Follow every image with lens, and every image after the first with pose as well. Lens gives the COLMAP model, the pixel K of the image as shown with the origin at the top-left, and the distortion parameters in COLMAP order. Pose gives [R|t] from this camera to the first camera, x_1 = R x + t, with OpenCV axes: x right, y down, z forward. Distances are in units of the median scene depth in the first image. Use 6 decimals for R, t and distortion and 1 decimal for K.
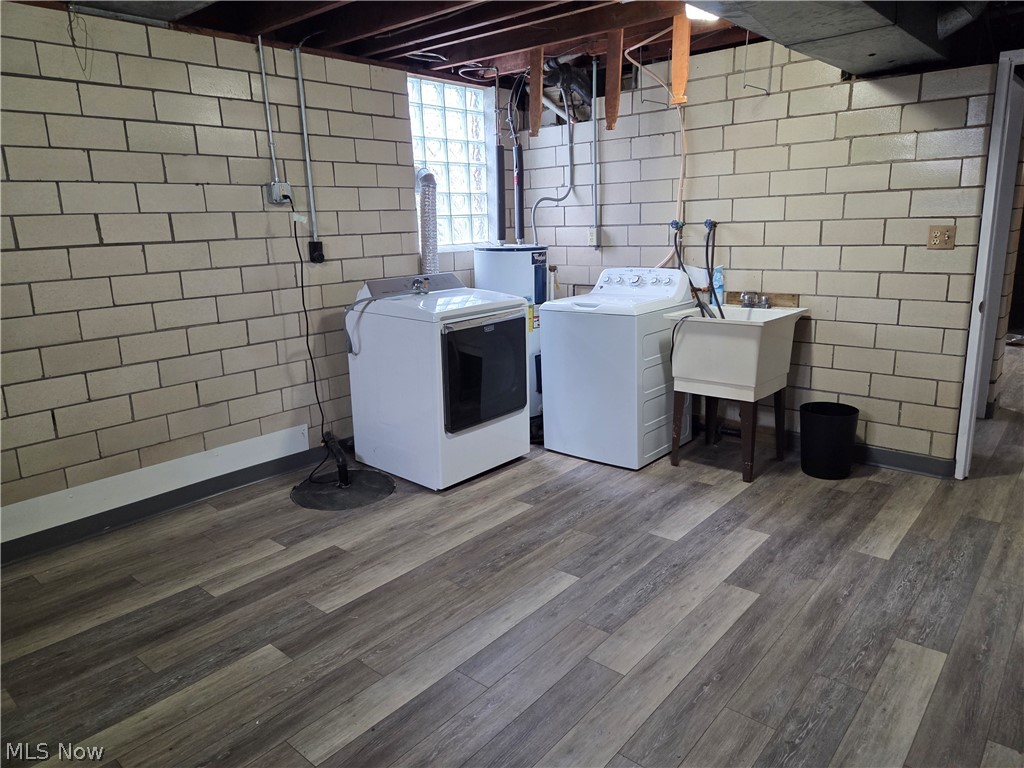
lens RADIAL K [[690.8, 0, 510.5], [0, 690.8, 374.6], [0, 0, 1]] dist [0.077801, -0.059940]
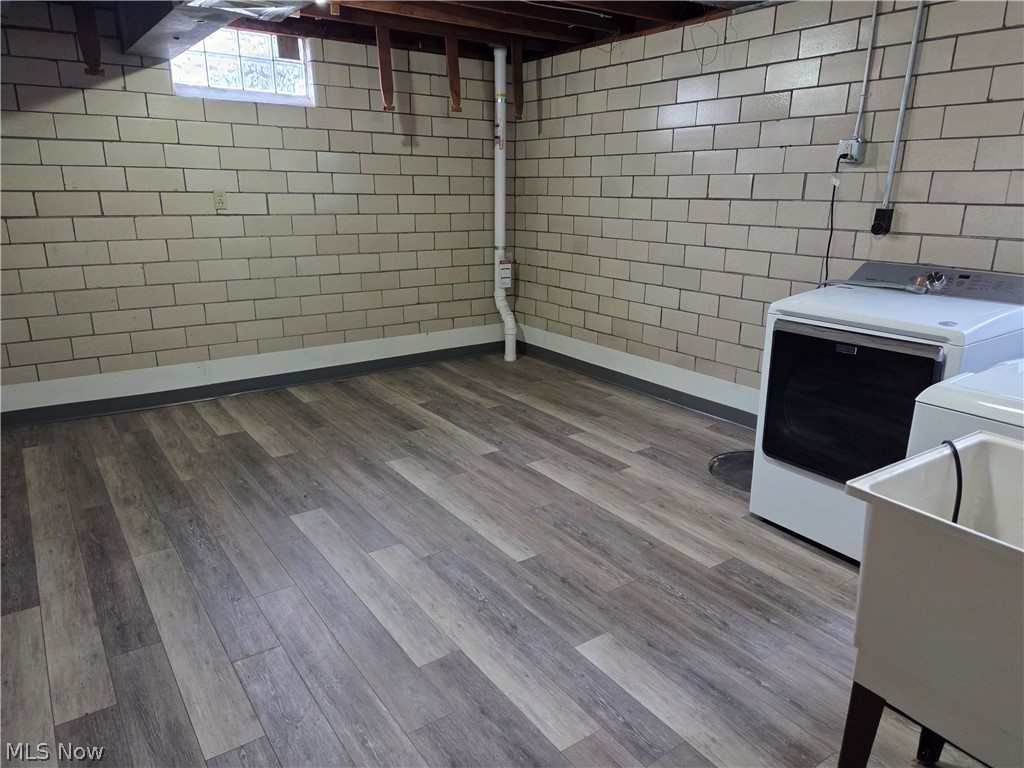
lens RADIAL K [[690.8, 0, 518.4], [0, 690.8, 378.5], [0, 0, 1]] dist [0.077801, -0.059940]
pose [[-0.241639, 0.287698, -0.926736, 0.831042], [-0.218238, 0.914458, 0.340790, -0.245456], [0.945507, 0.284597, -0.158182, 0.969644]]
